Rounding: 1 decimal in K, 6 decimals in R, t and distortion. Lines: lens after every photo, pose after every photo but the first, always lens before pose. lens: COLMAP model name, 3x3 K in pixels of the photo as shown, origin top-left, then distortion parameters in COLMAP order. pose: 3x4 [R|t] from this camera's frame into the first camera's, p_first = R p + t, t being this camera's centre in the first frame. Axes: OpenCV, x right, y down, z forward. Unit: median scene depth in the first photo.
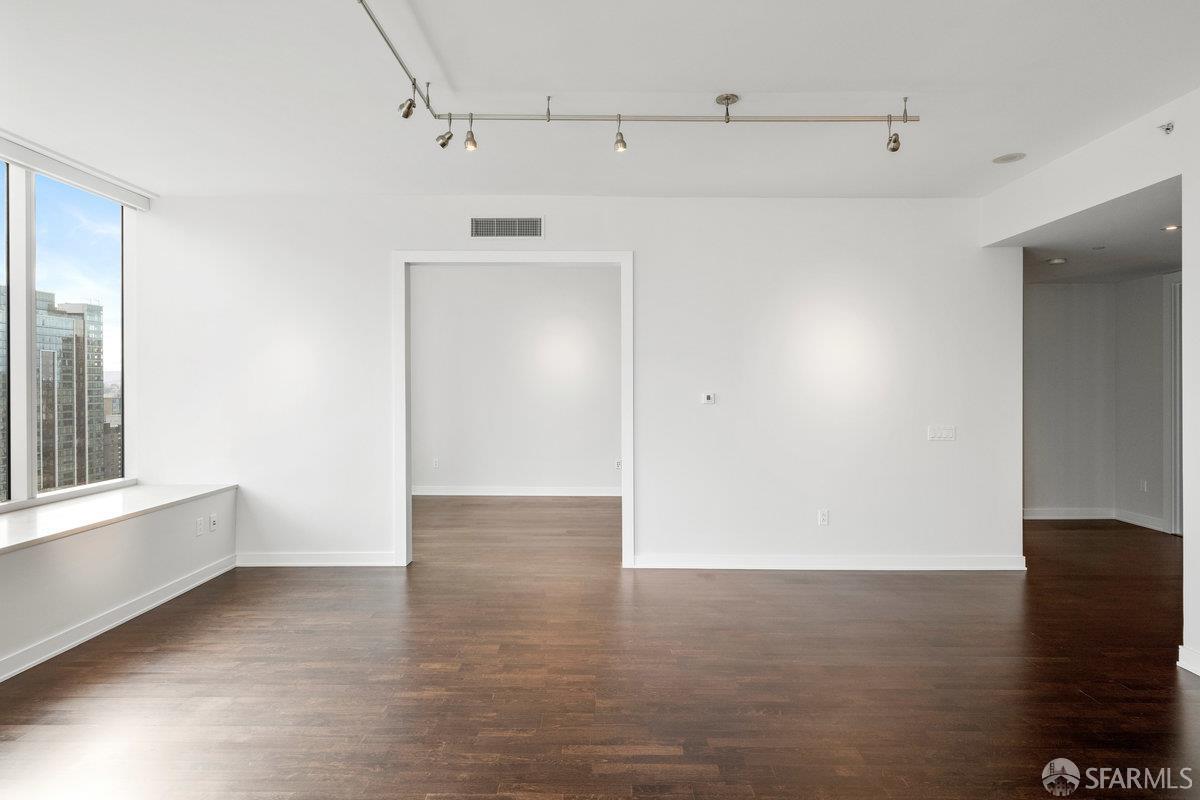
lens RADIAL K [[662.6, 0, 594.7], [0, 662.6, 387.7], [0, 0, 1]] dist [-0.014586, -0.002415]
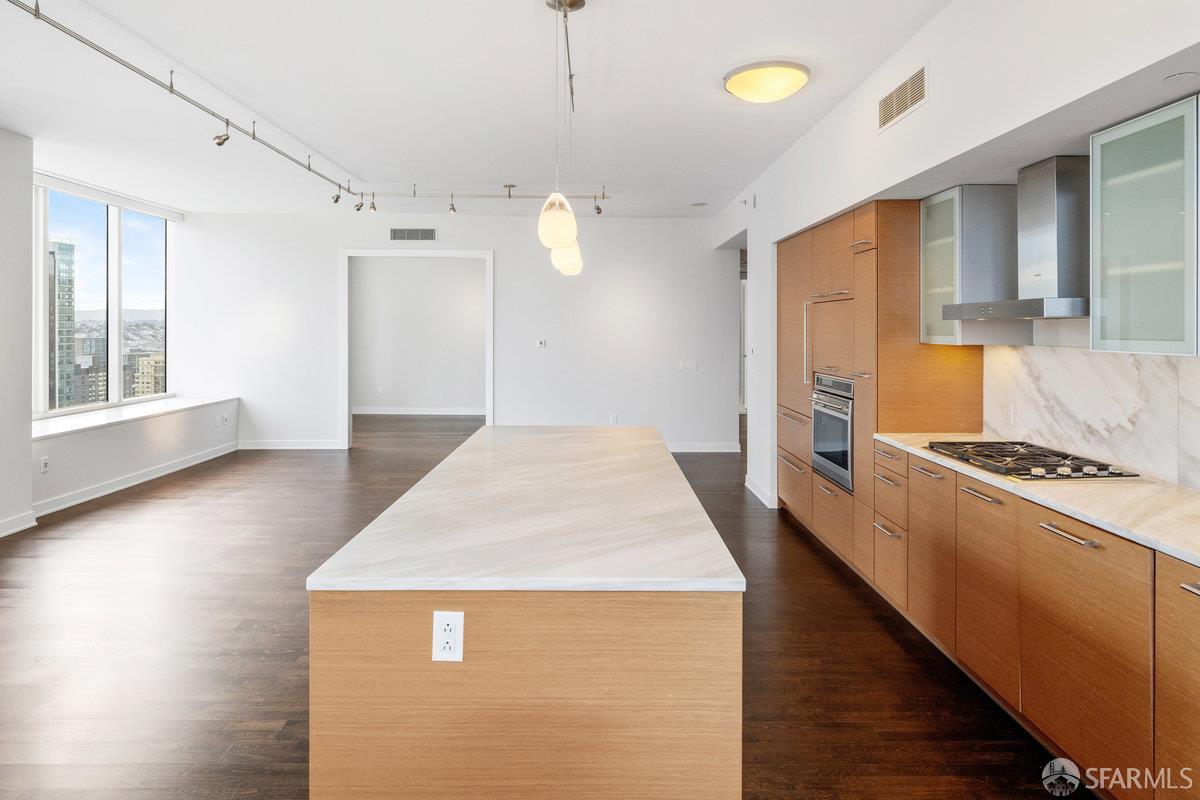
lens RADIAL K [[662.6, 0, 591.9], [0, 662.6, 328.7], [0, 0, 1]] dist [-0.014586, -0.002415]
pose [[0.999671, 0.005184, 0.025116, 0.275776], [-0.005115, 0.999983, -0.002813, -0.016848], [-0.025130, 0.002683, 0.999681, -0.635420]]
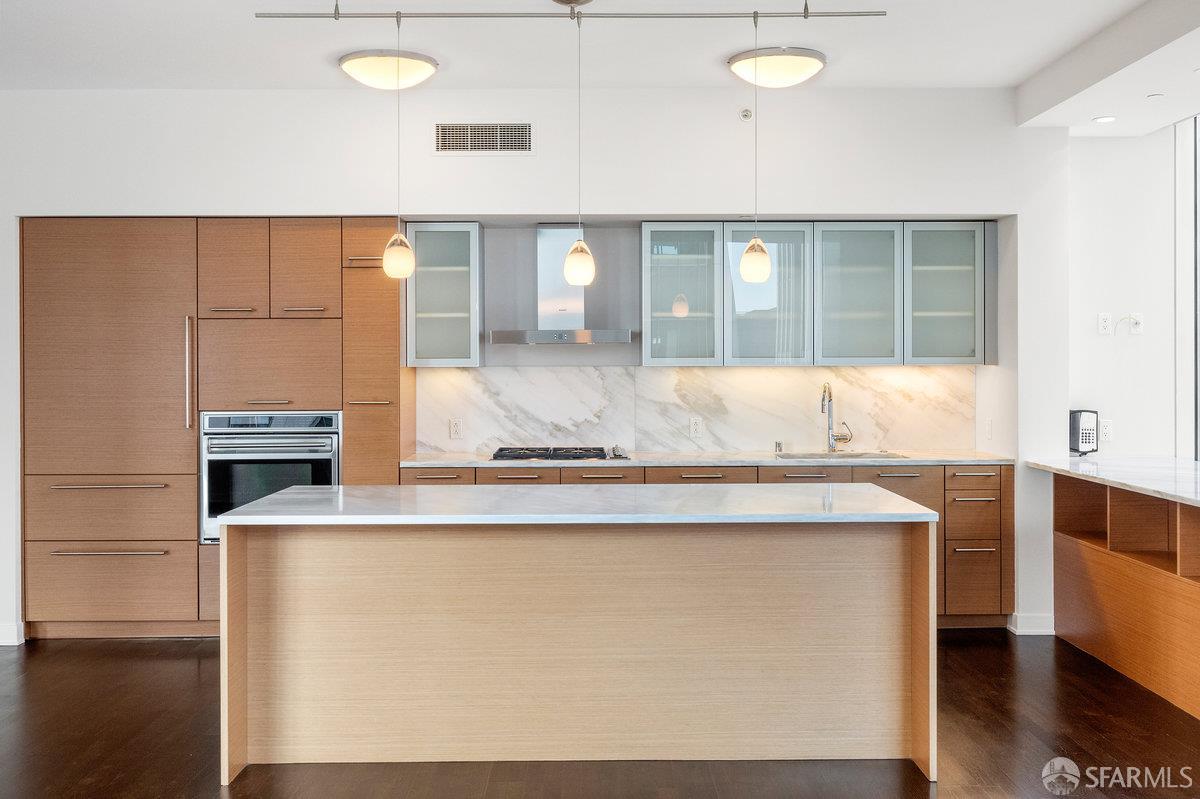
lens RADIAL K [[1207.9, 0, 600.2], [0, 1207.9, 389.1], [0, 0, 1]] dist [-0.021172, 0.000000]
pose [[-0.018678, -0.012864, 0.999743, -0.685869], [0.010494, 0.999860, 0.013061, 0.005113], [-0.999770, 0.010735, -0.018541, -0.091148]]
